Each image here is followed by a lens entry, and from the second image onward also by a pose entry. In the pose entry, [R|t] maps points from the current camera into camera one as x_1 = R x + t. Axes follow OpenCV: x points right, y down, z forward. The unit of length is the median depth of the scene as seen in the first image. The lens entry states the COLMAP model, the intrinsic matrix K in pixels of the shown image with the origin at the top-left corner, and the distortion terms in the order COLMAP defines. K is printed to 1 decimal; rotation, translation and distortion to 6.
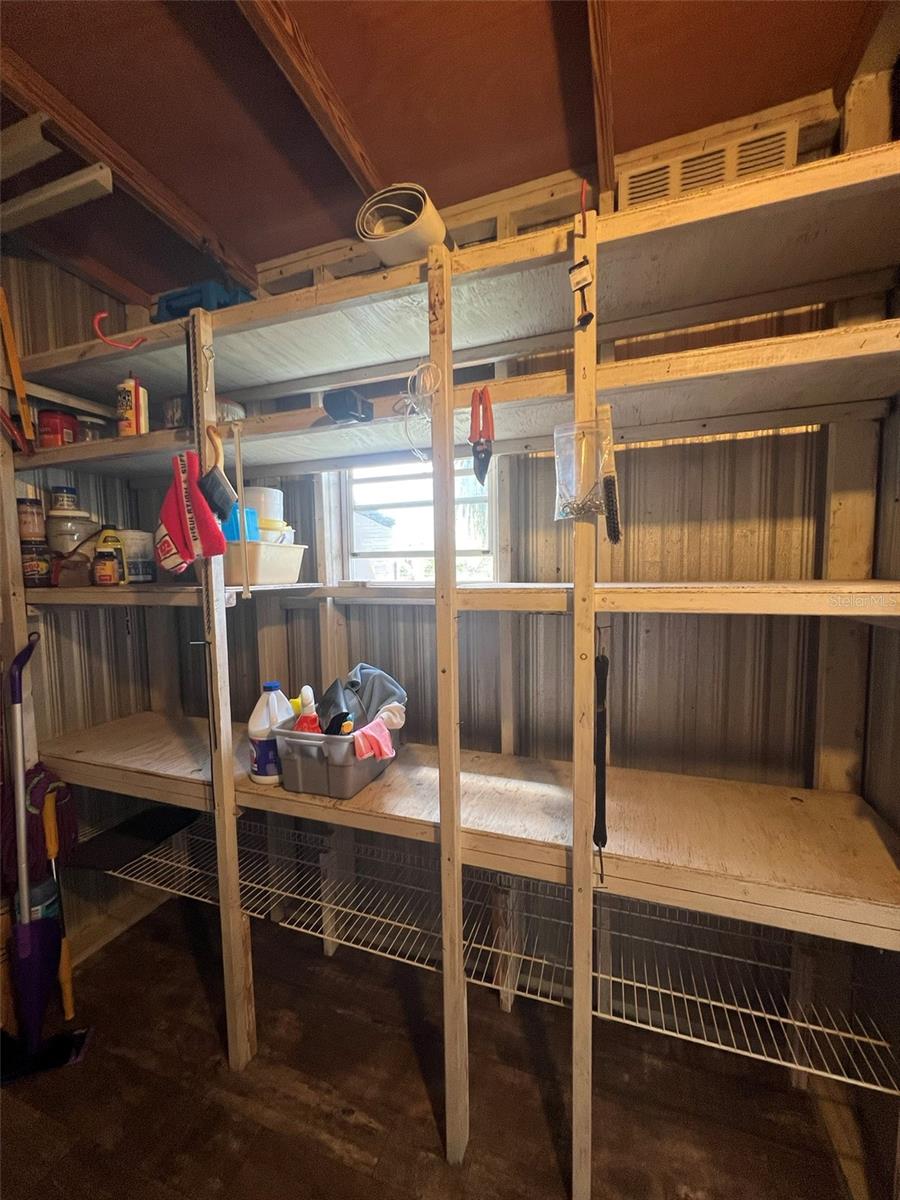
lens RADIAL K [[480.7, 0, 445.7], [0, 480.7, 598.3], [0, 0, 1]] dist [-0.003075, 0.000900]
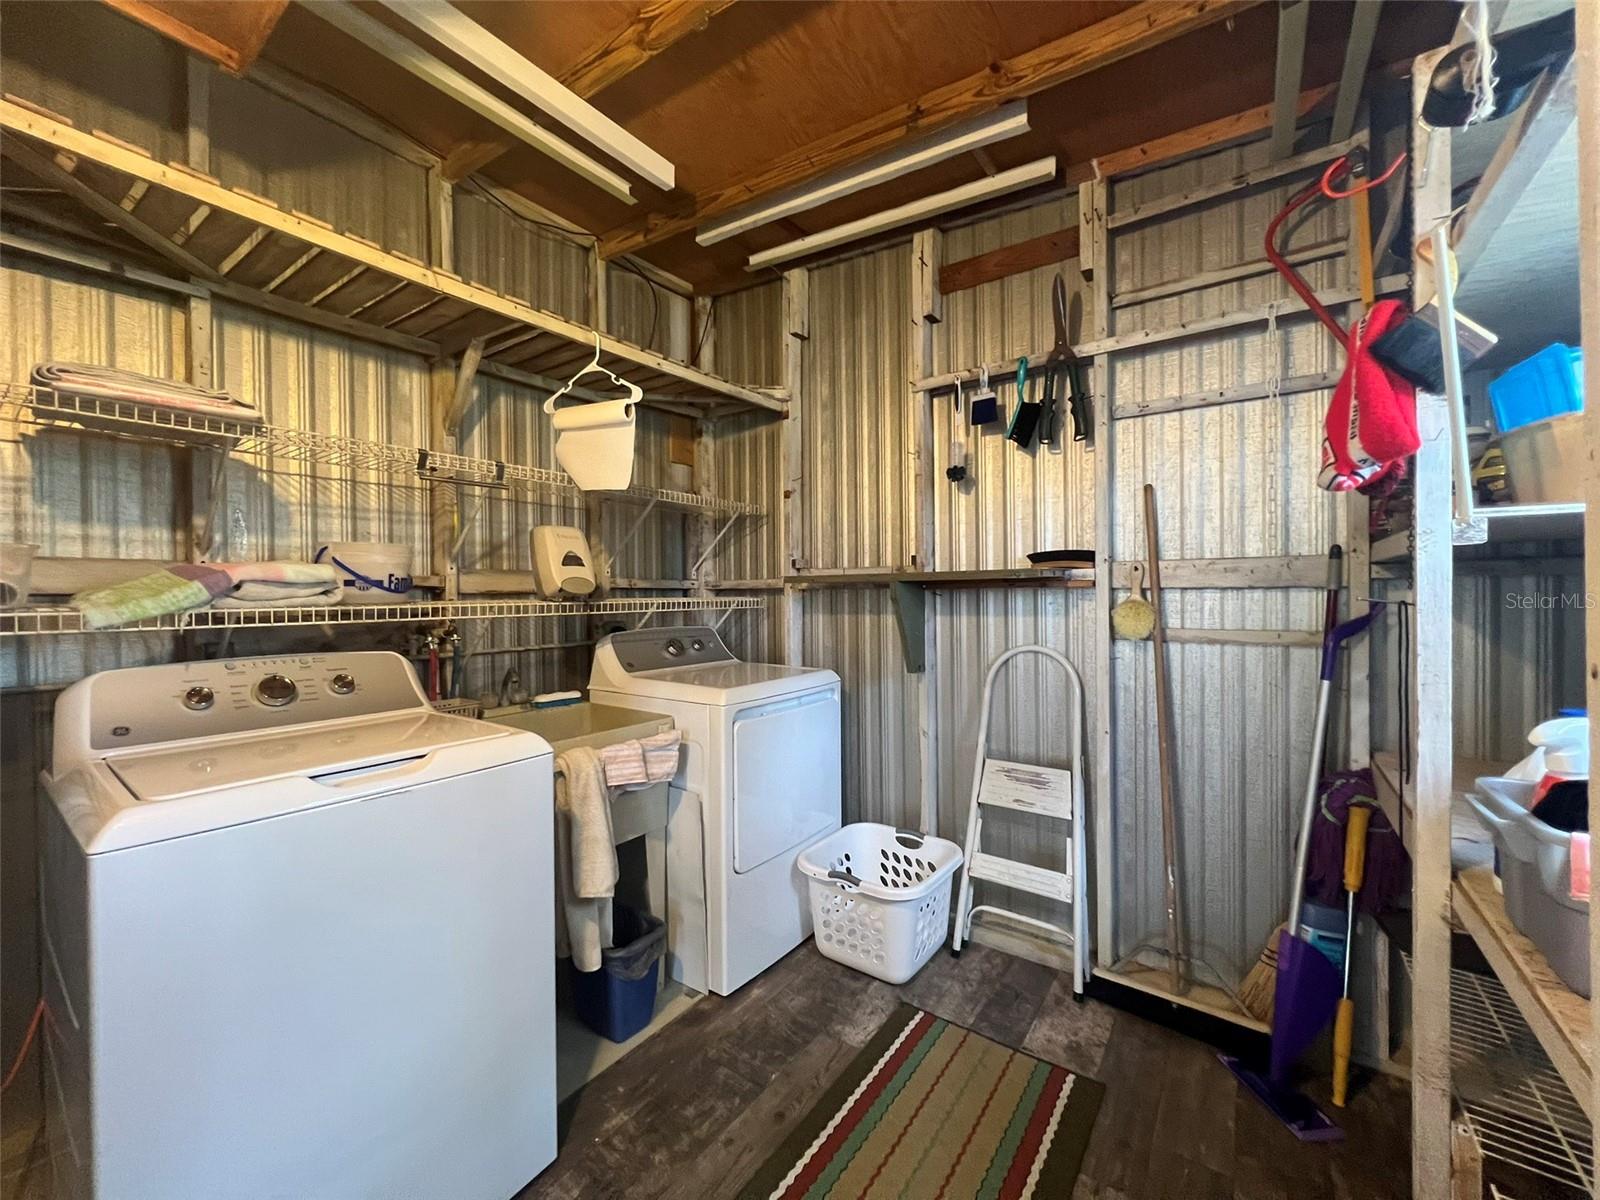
lens RADIAL K [[641.0, 0, 804.5], [0, 641.0, 590.2], [0, 0, 1]] dist [-0.003075, 0.000900]
pose [[-0.270235, 0.011603, -0.962725, 0.418308], [-0.041607, 0.998852, 0.023718, 0.076782], [0.961895, 0.046466, -0.269442, 0.431994]]
